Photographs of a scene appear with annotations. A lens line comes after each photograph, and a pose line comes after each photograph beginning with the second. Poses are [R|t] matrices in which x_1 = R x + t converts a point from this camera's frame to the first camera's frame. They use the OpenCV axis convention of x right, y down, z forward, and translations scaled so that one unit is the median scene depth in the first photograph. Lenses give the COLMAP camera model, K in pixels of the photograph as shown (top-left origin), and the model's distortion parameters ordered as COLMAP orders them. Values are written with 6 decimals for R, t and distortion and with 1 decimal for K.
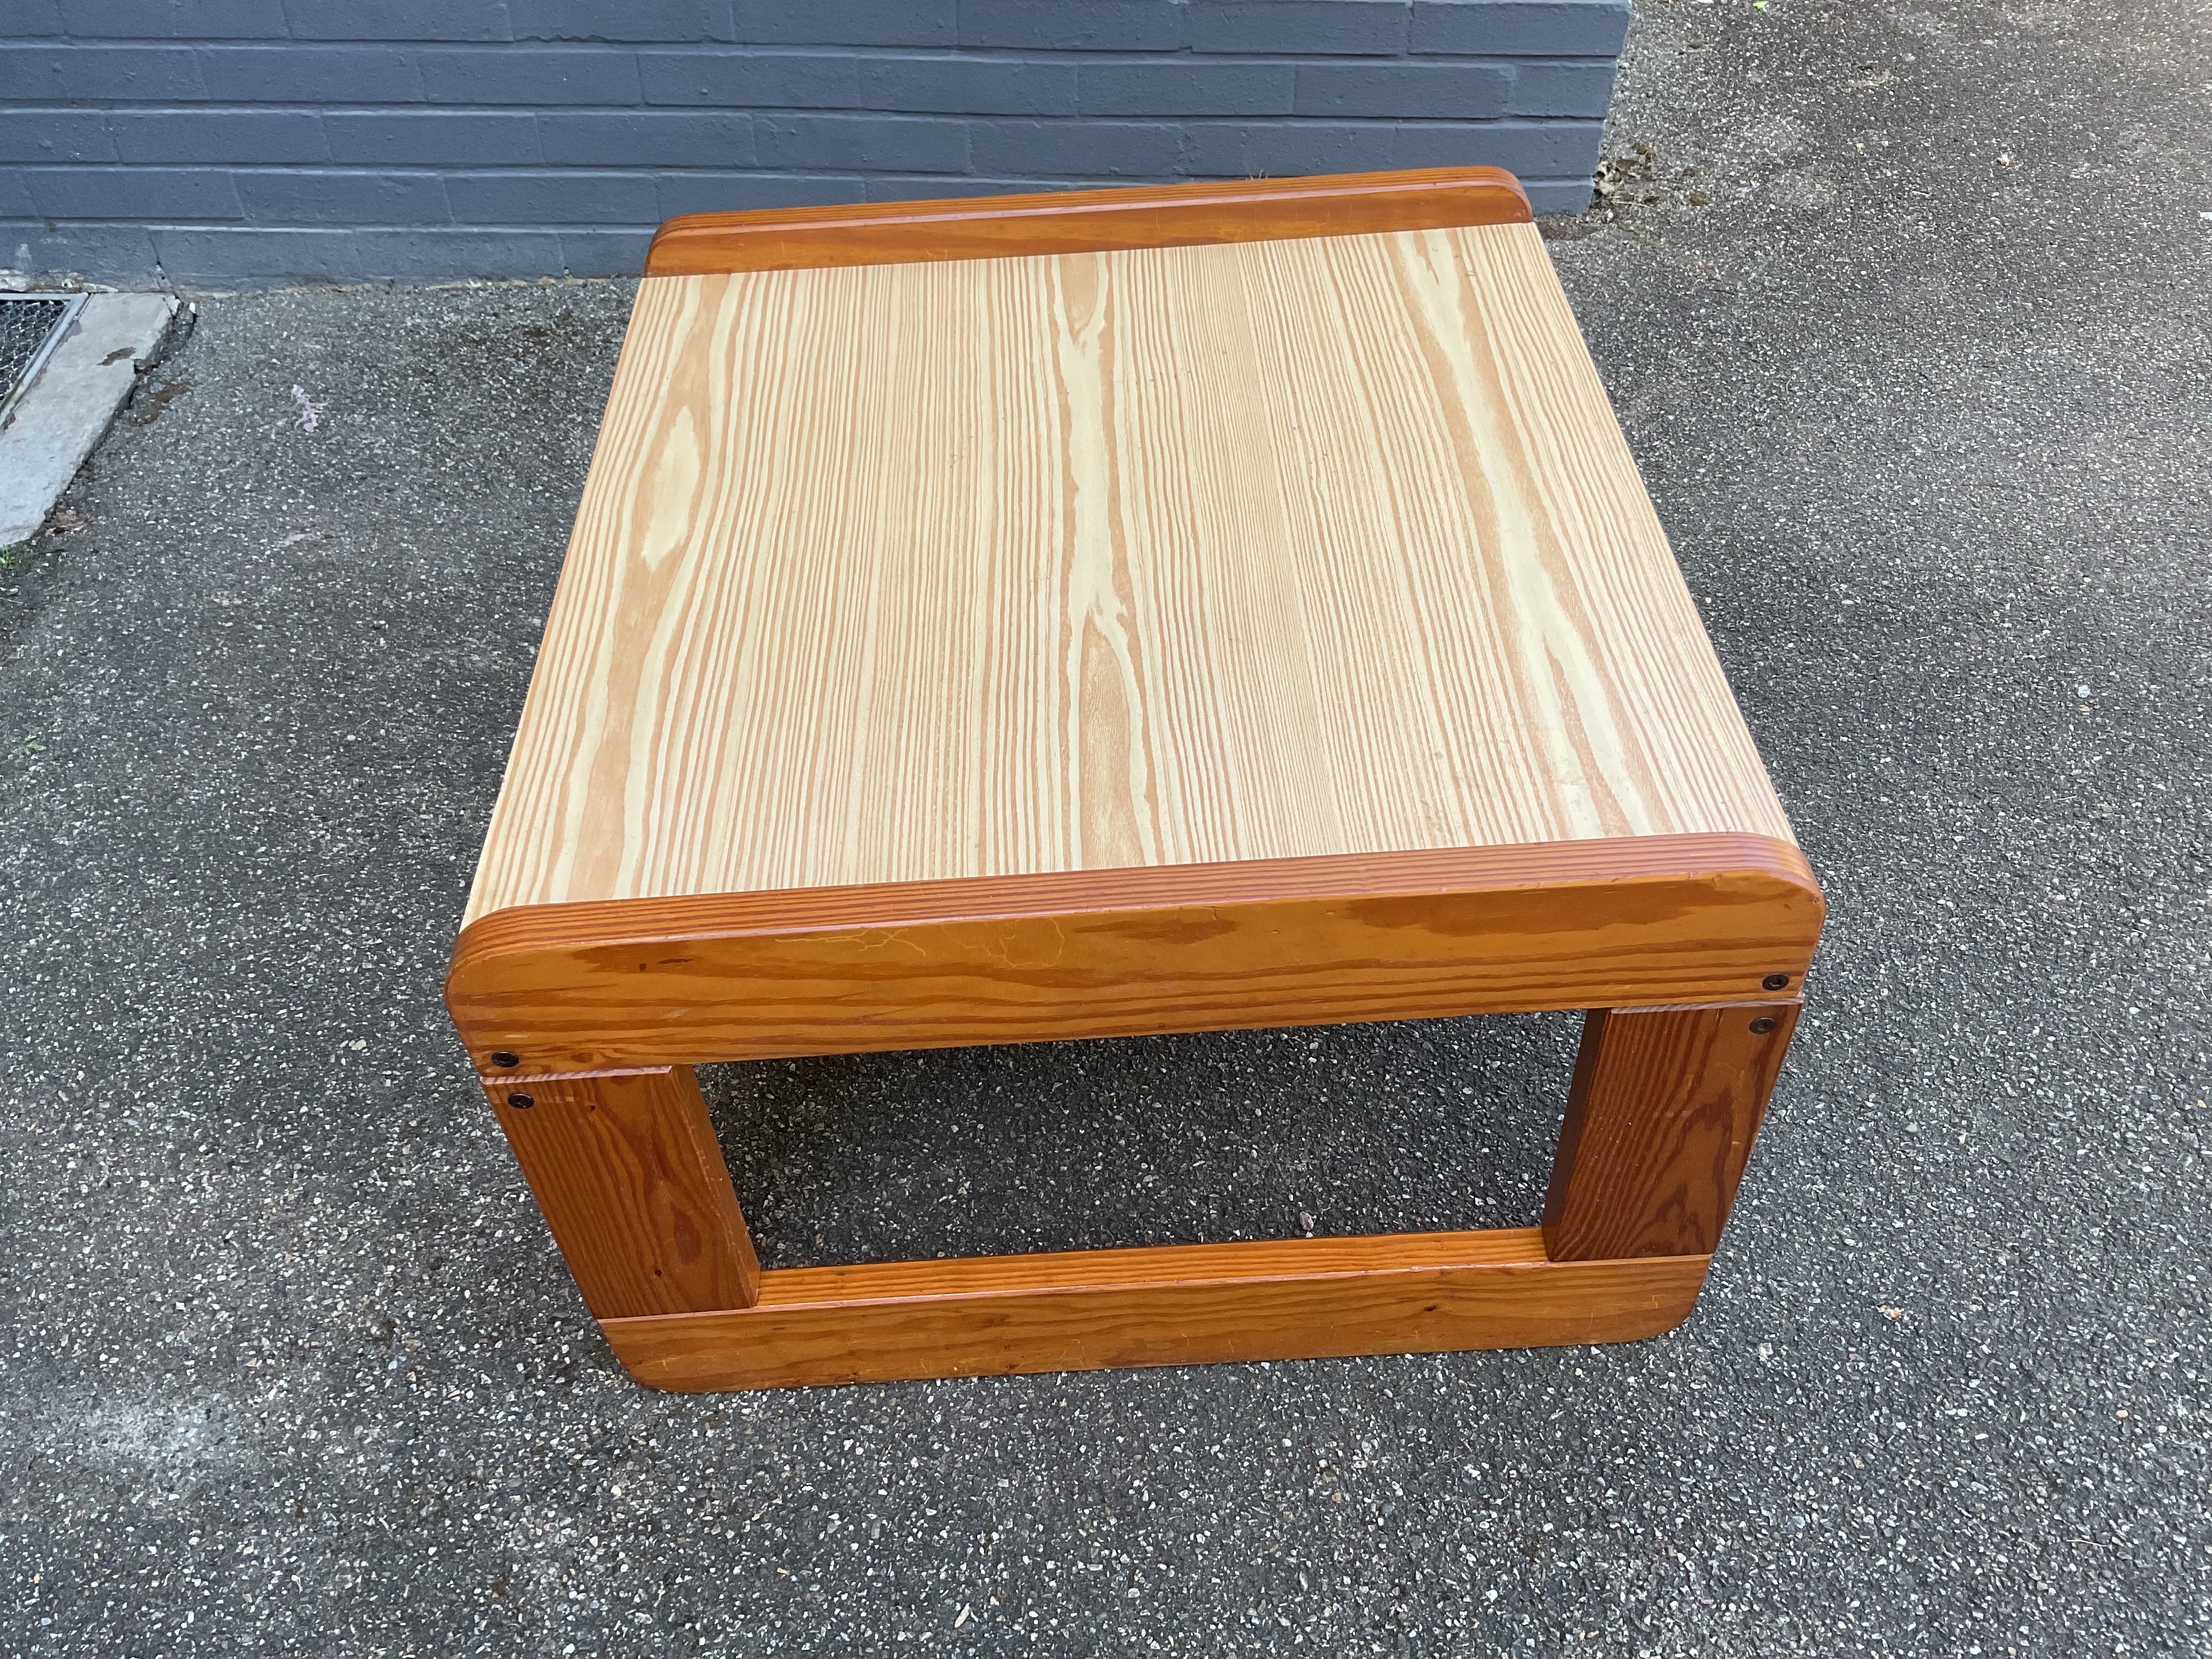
lens RADIAL K [[1868.8, 0, 1098.3], [0, 1868.8, 836.8], [0, 0, 1]] dist [0.014651, -0.051792]
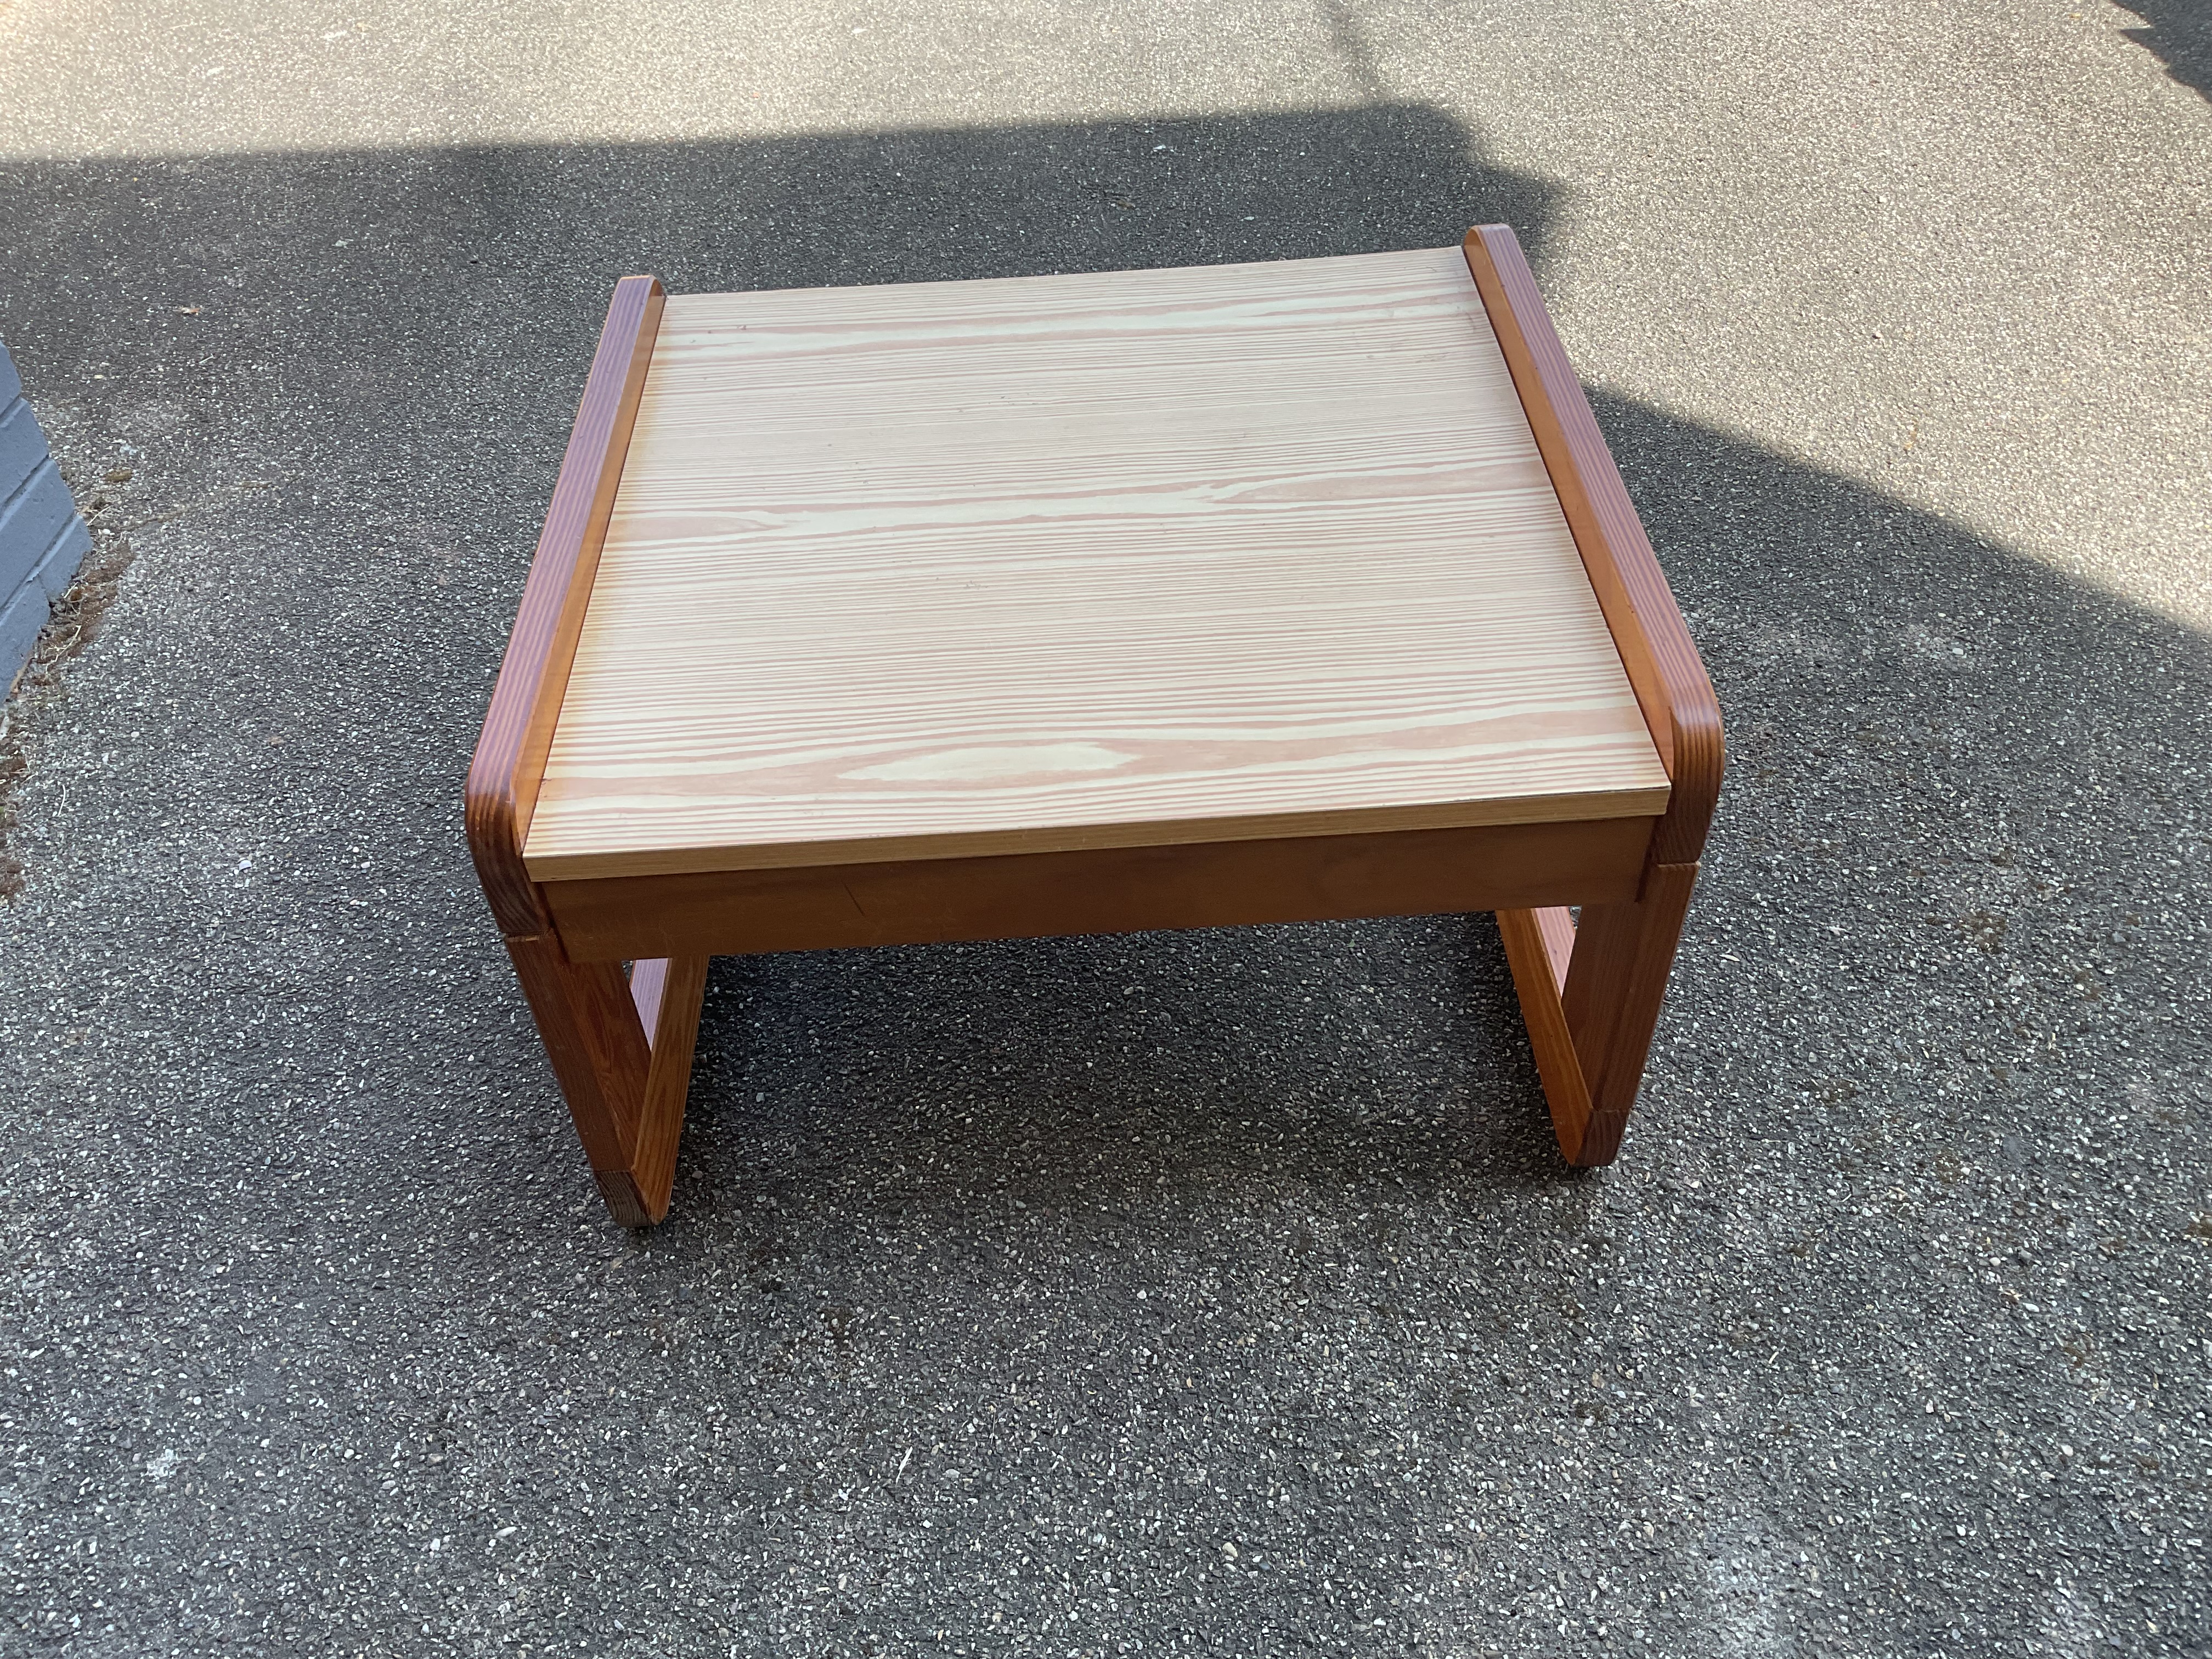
lens RADIAL K [[1868.8, 0, 1098.5], [0, 1868.8, 824.0], [0, 0, 1]] dist [0.014651, -0.051792]
pose [[-0.017413, -0.648956, 0.760626, -0.984928], [0.735650, 0.506890, 0.449313, -0.567850], [-0.677138, 0.567378, 0.468578, 0.557121]]
